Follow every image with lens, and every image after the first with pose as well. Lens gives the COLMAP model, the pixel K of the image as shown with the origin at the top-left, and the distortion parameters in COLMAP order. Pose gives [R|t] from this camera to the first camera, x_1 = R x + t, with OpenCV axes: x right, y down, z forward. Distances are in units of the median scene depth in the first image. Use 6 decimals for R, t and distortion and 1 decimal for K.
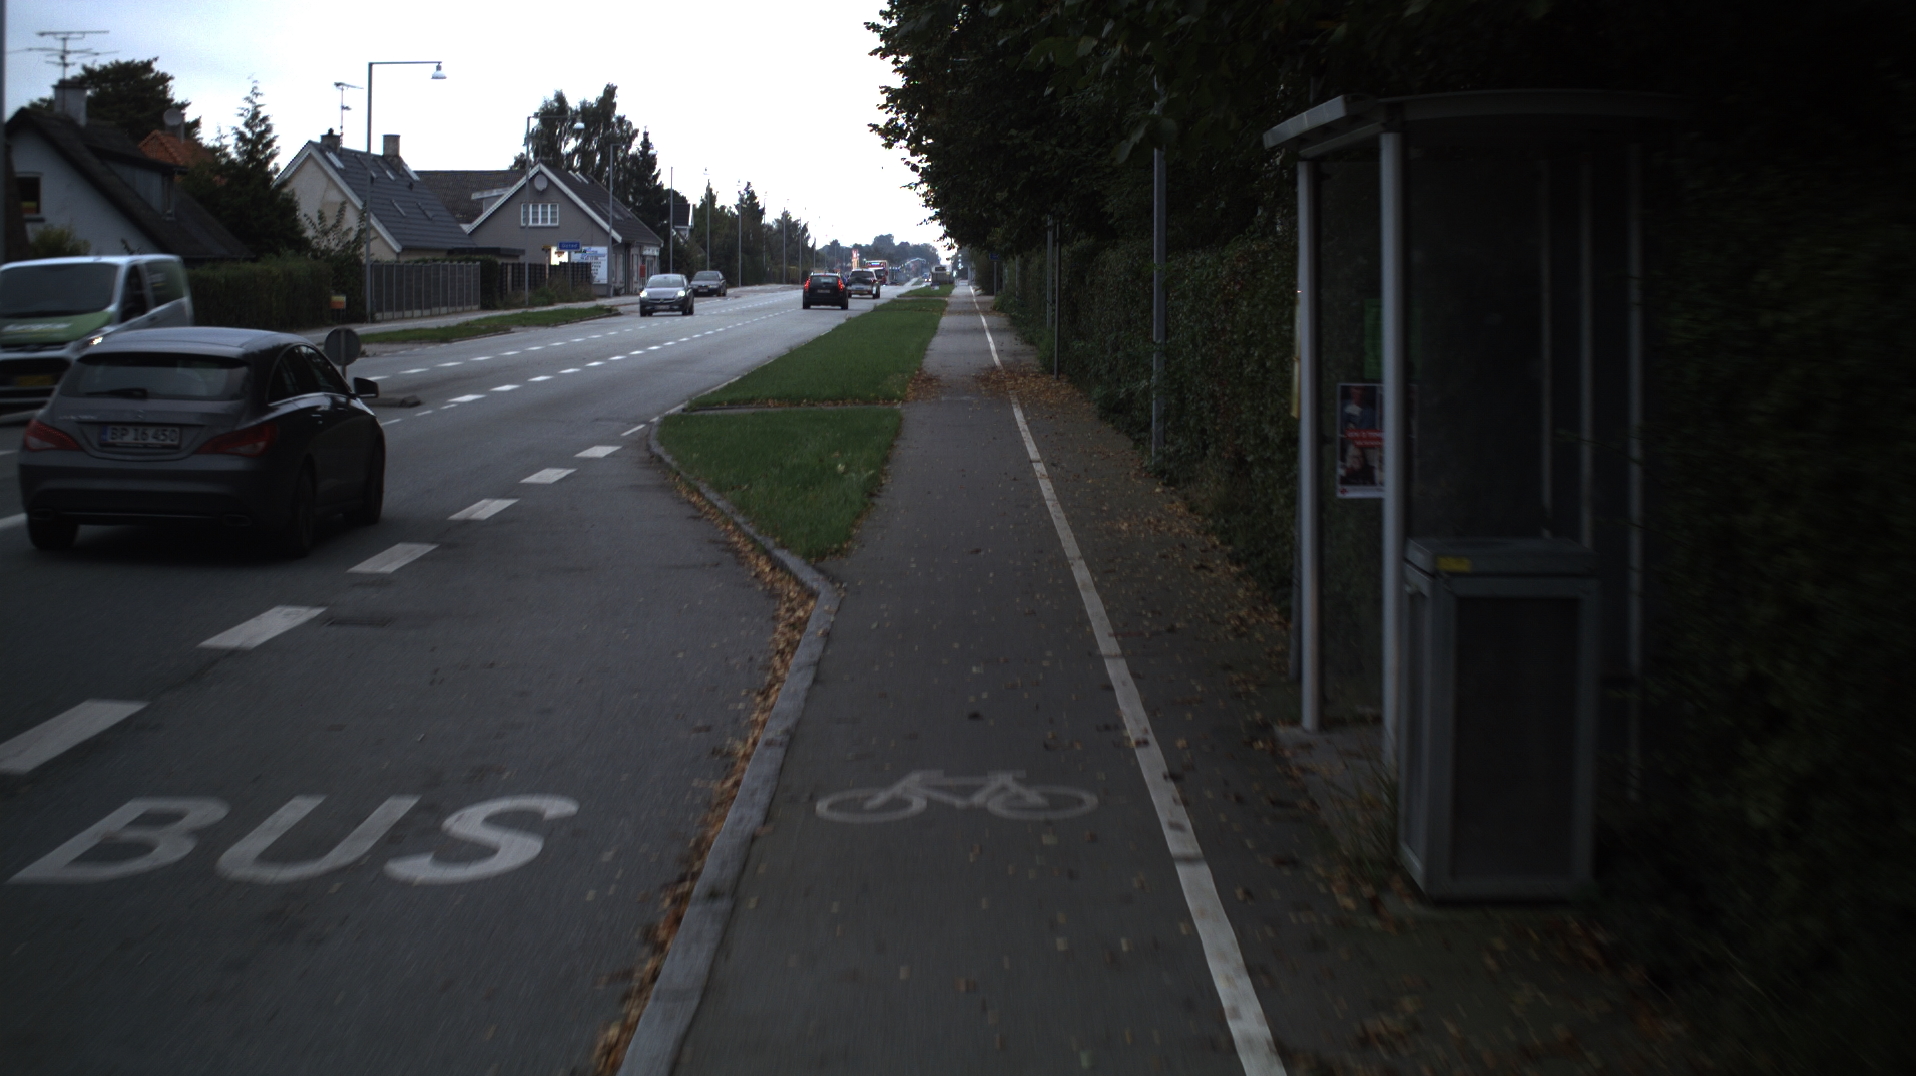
lens RADIAL K [[4897.9, 0, 965.0], [0, 4897.9, 530.9], [0, 0, 1]] dist [-0.456062, 0.000000]
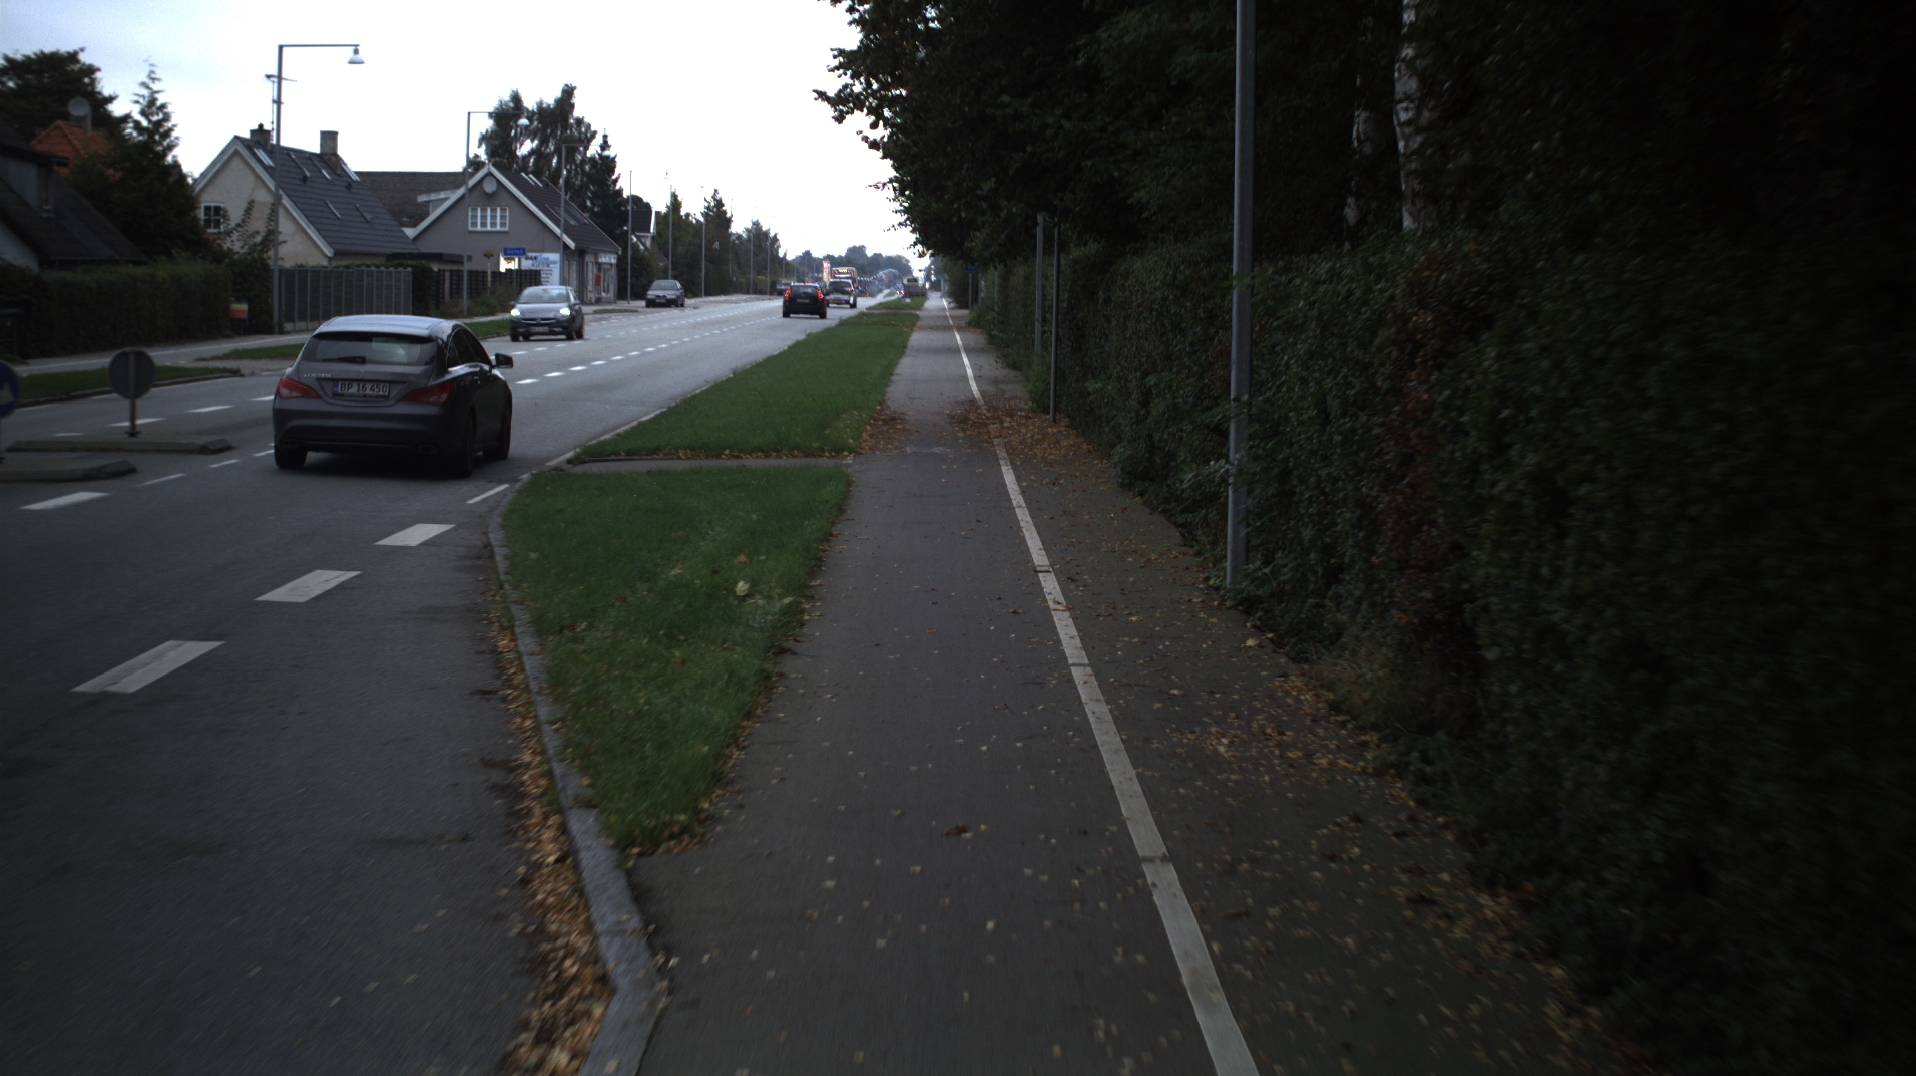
lens RADIAL K [[3844.8, 0, 955.4], [0, 3844.8, 535.6], [0, 0, 1]] dist [-0.242746, 0.000000]
pose [[0.999942, 0.009304, 0.005334, -0.000182], [-0.009371, 0.999876, 0.012624, -0.017277], [-0.005216, -0.012673, 0.999906, 0.324998]]
